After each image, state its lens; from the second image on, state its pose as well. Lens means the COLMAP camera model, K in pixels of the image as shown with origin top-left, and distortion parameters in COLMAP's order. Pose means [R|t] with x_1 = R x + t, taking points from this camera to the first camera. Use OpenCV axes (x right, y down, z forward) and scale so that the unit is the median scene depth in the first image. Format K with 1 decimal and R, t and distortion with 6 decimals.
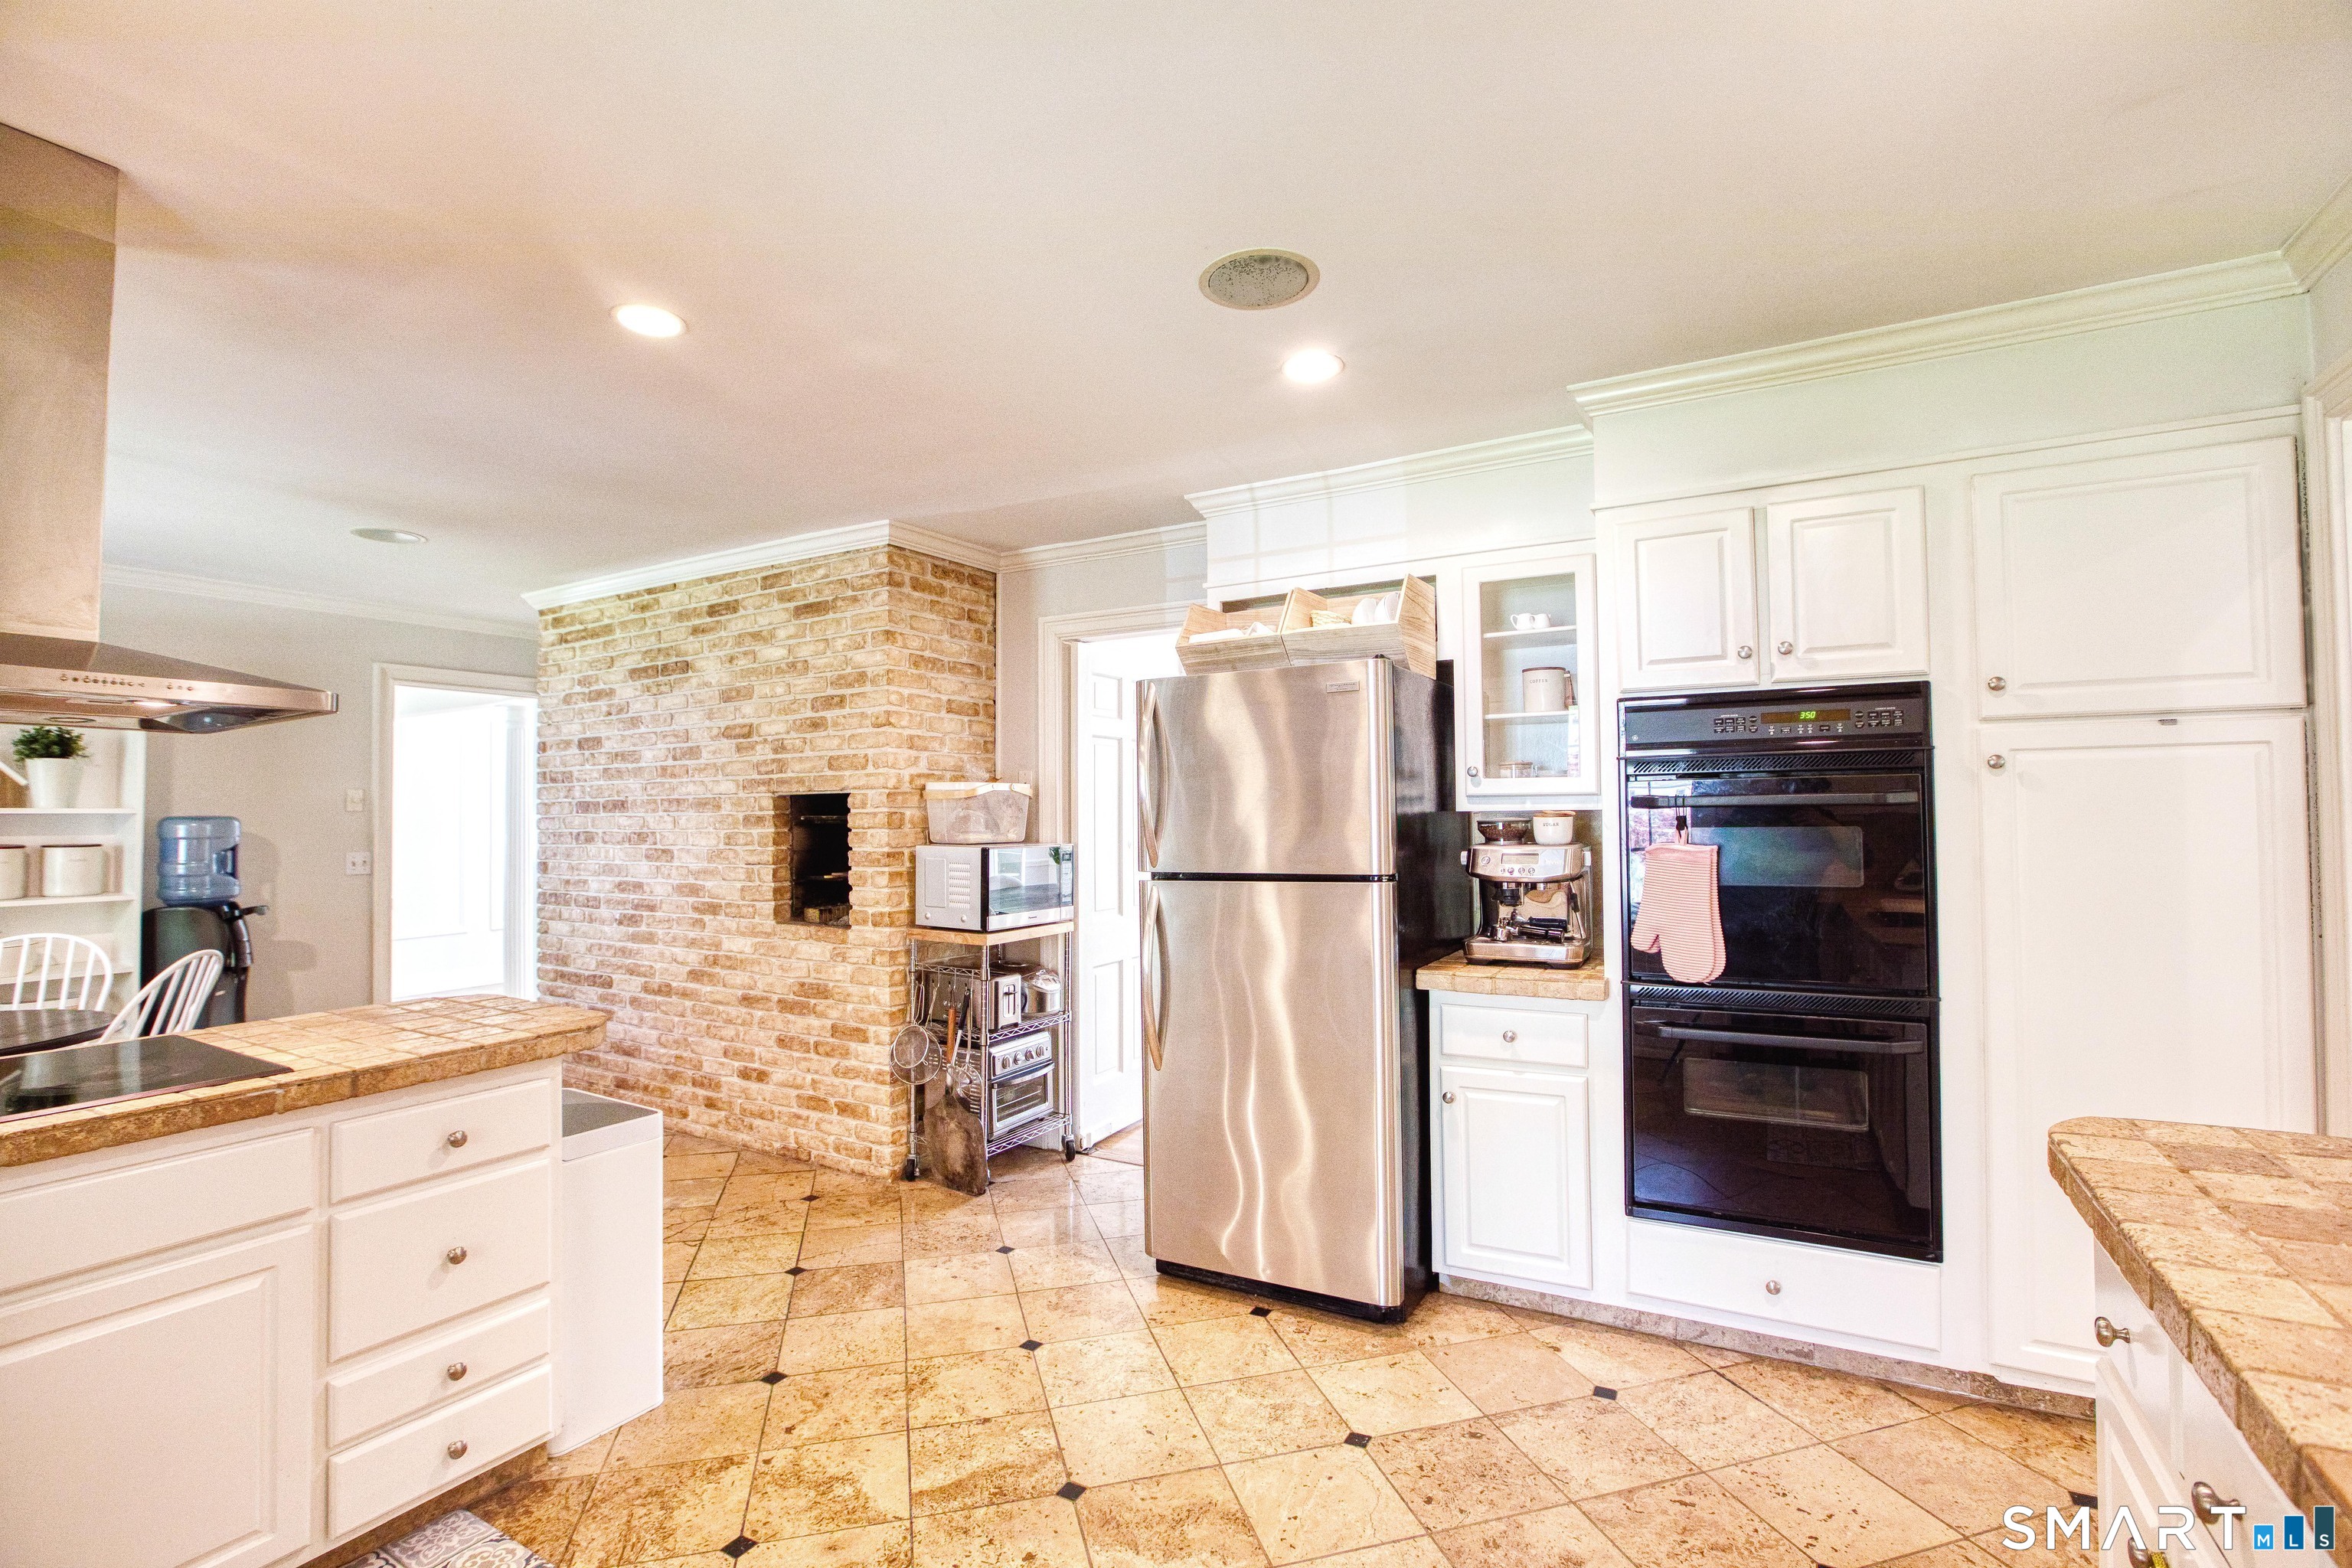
lens RADIAL K [[1066.6, 0, 1162.2], [0, 1066.6, 779.4], [0, 0, 1]] dist [-0.041019, 0.009080]
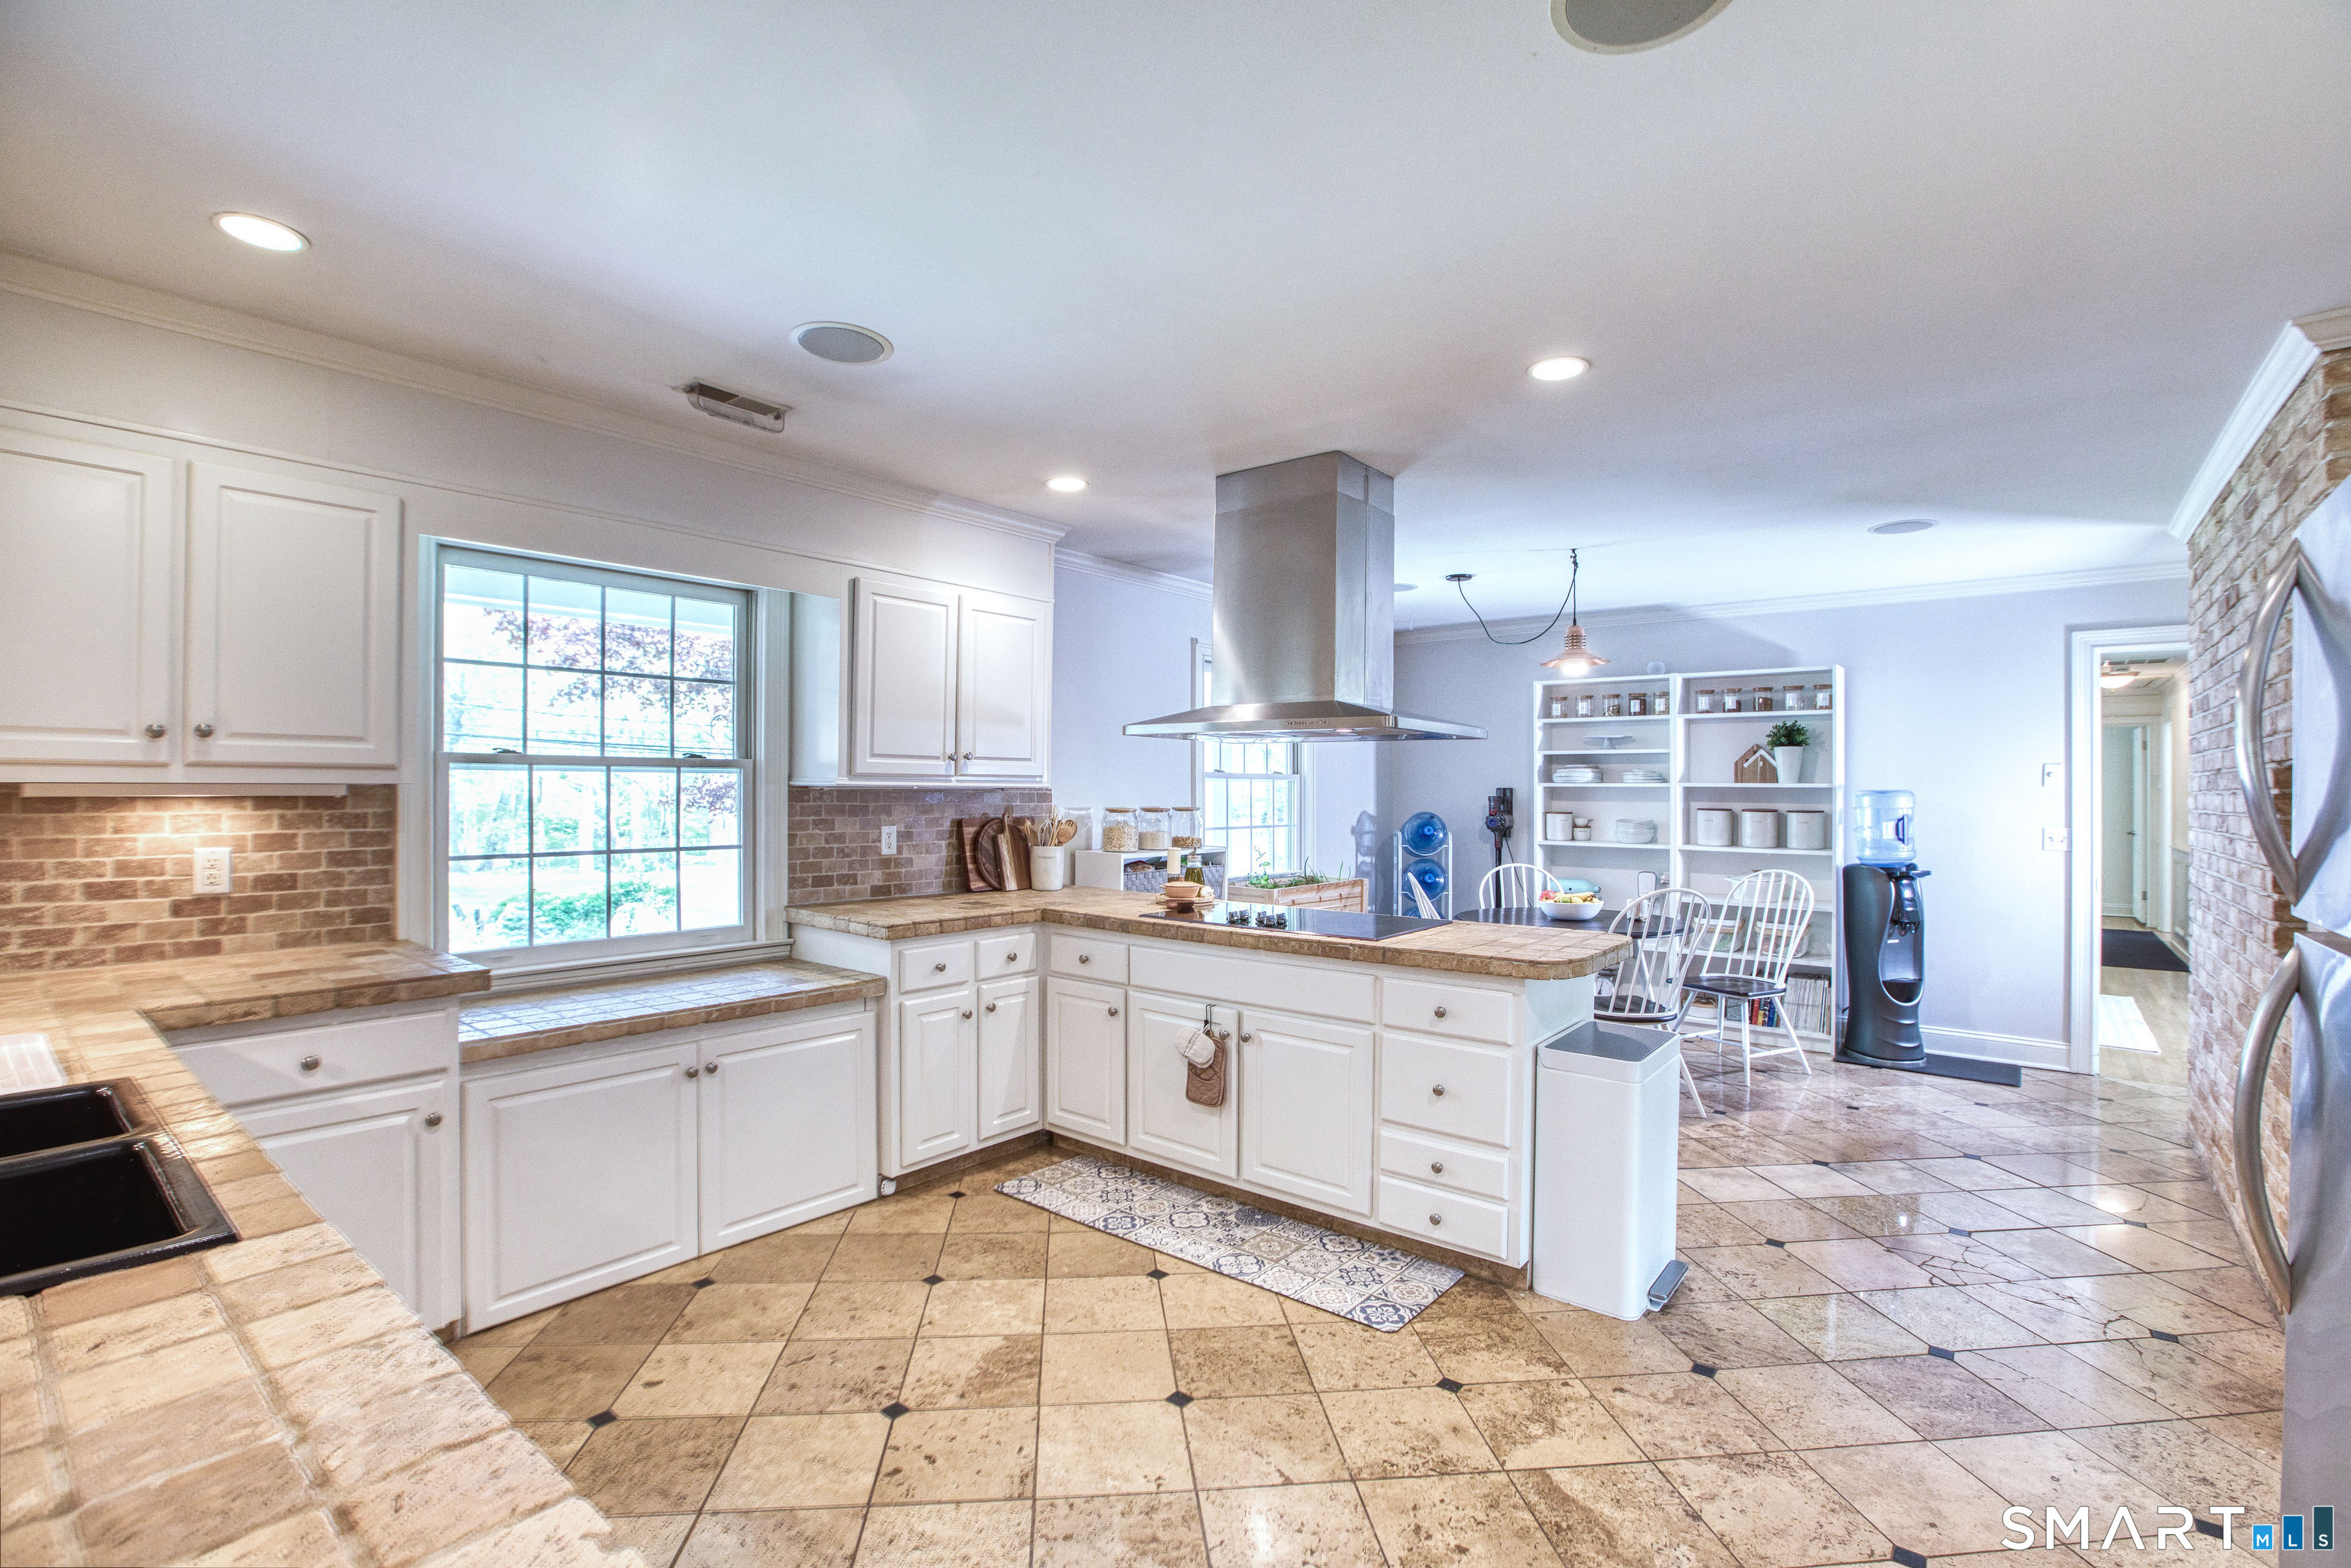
lens RADIAL K [[1066.1, 0, 1165.2], [0, 1066.1, 791.7], [0, 0, 1]] dist [-0.041019, 0.009080]
pose [[-0.181777, 0.007327, -0.983312, 0.411543], [0.033910, 0.999424, 0.001178, 0.009658], [0.982755, -0.033130, -0.181921, 0.431848]]
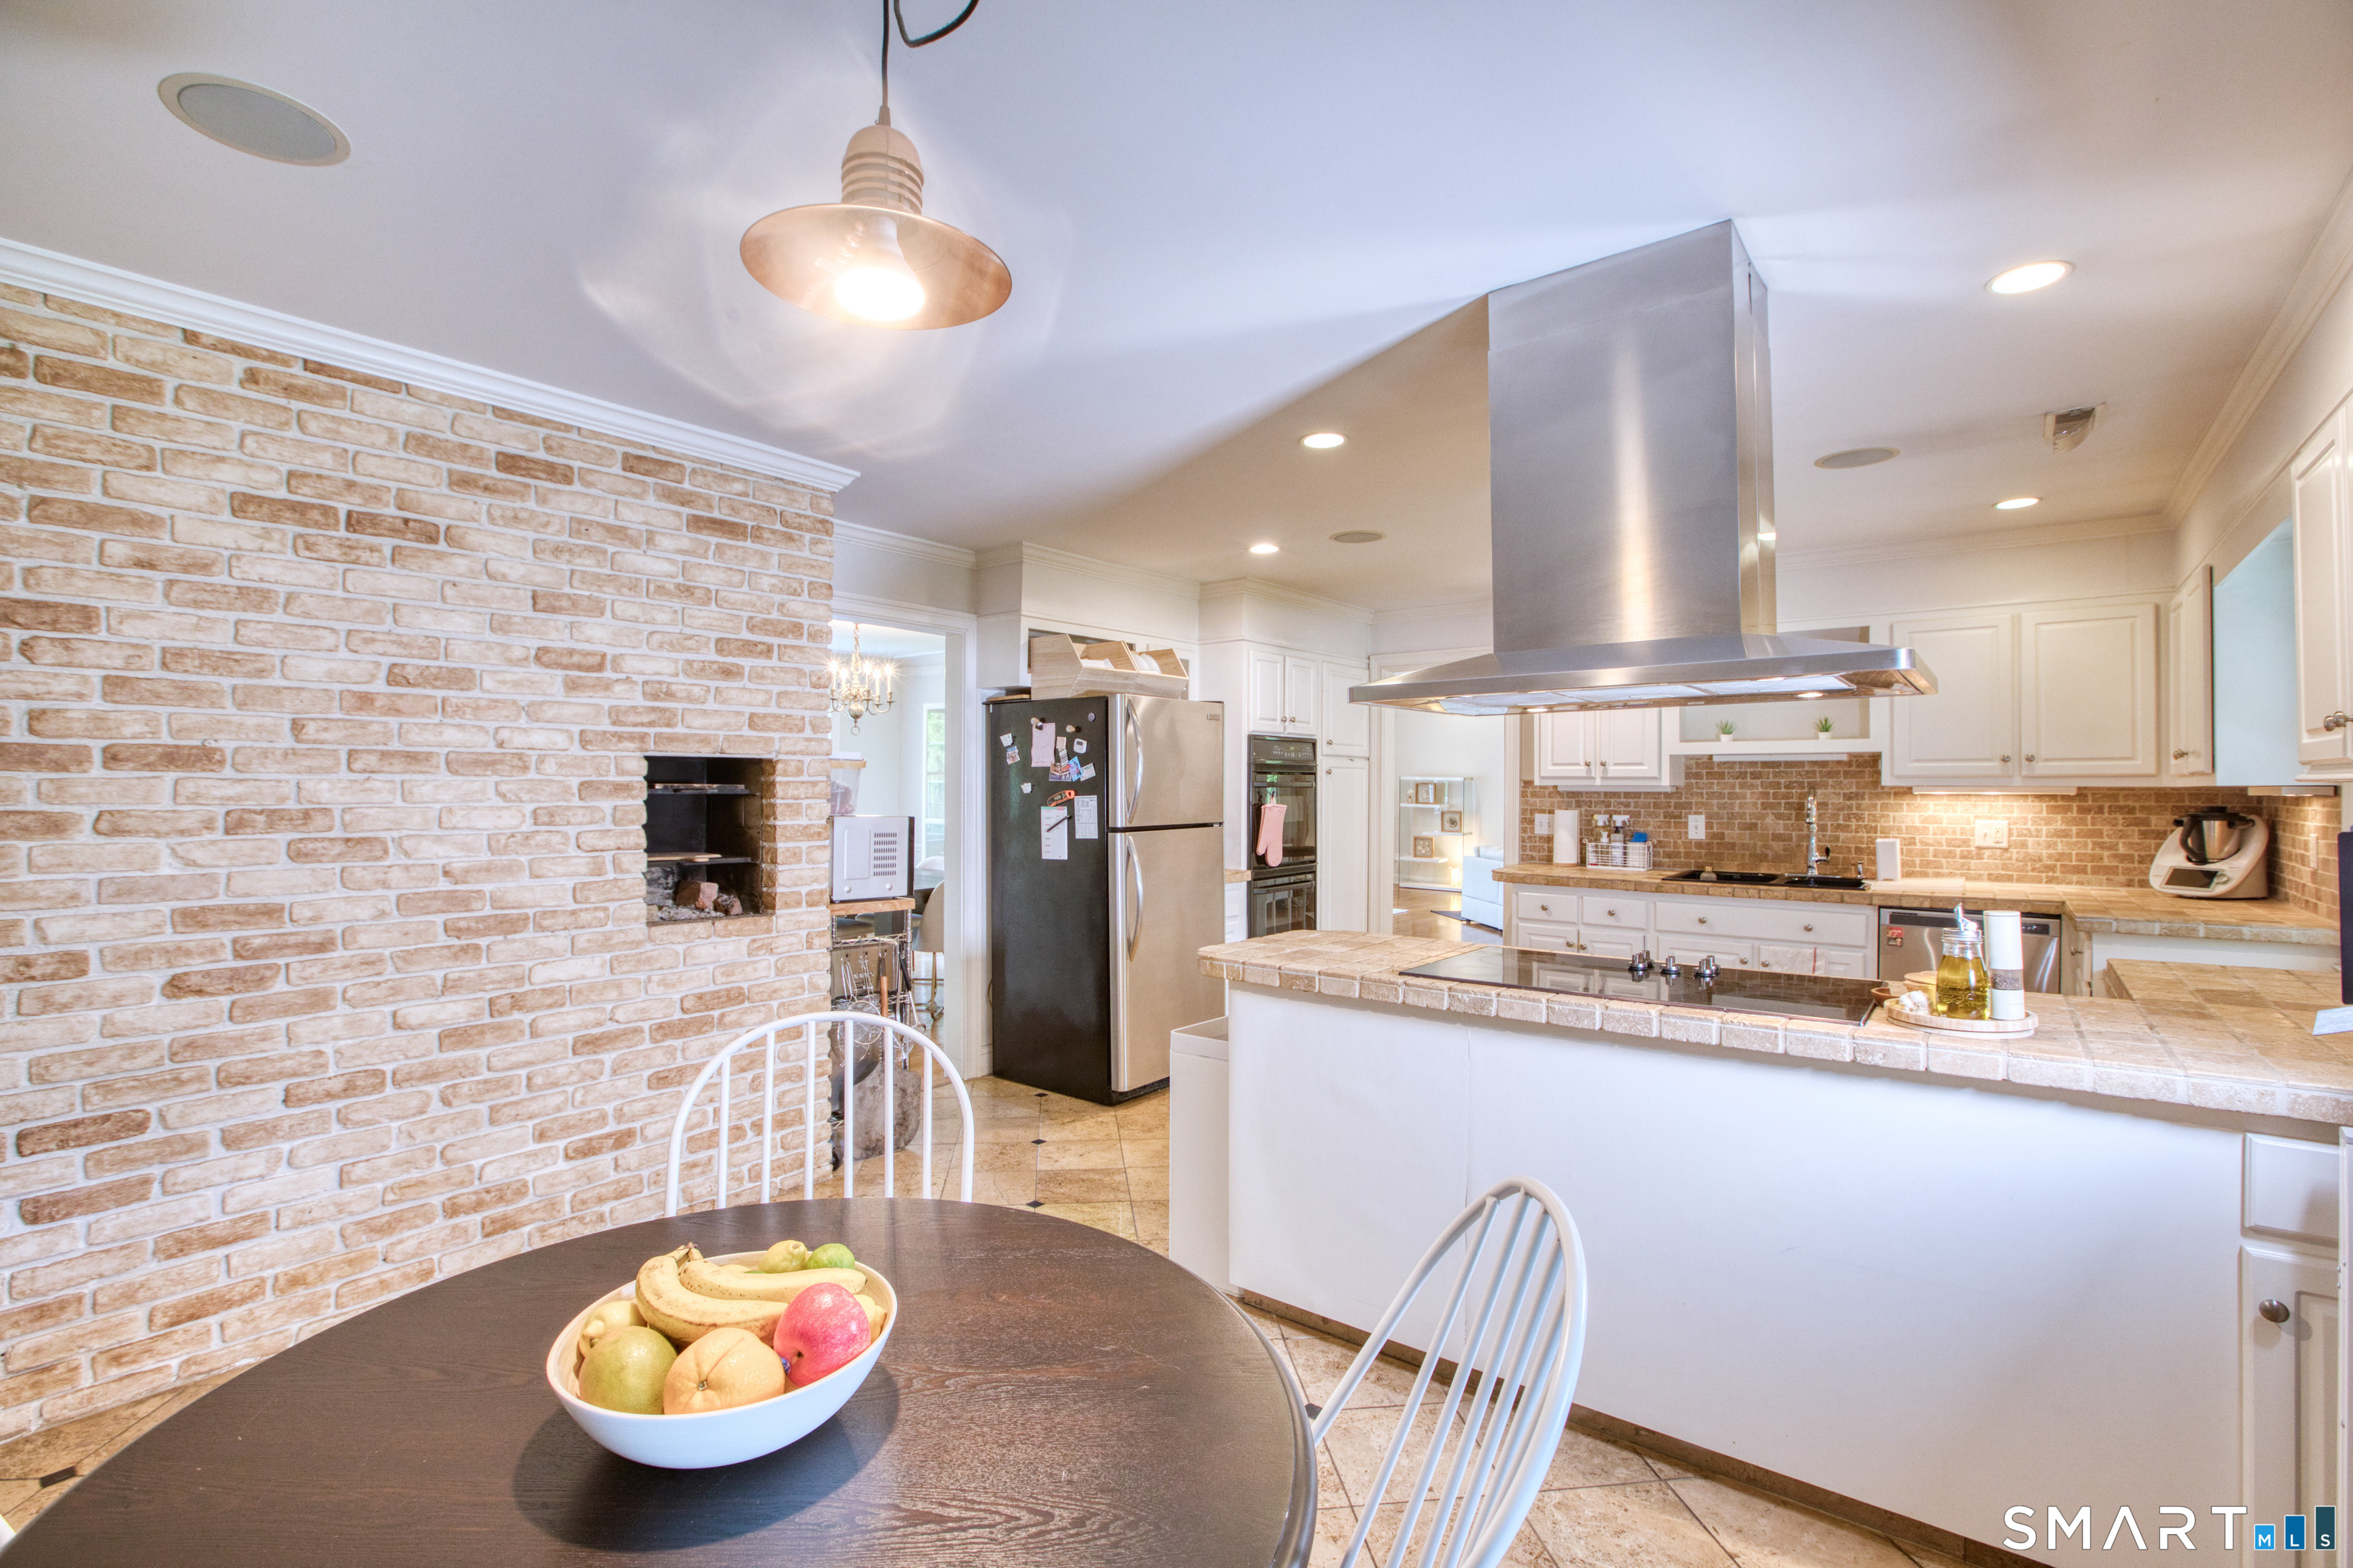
lens RADIAL K [[1067.0, 0, 1171.8], [0, 1067.0, 758.8], [0, 0, 1]] dist [-0.041019, 0.009080]
pose [[0.144100, 0.033581, 0.988993, -1.085014], [-0.040761, 0.998777, -0.027974, 0.023945], [-0.988723, -0.036281, 0.145292, 0.546727]]
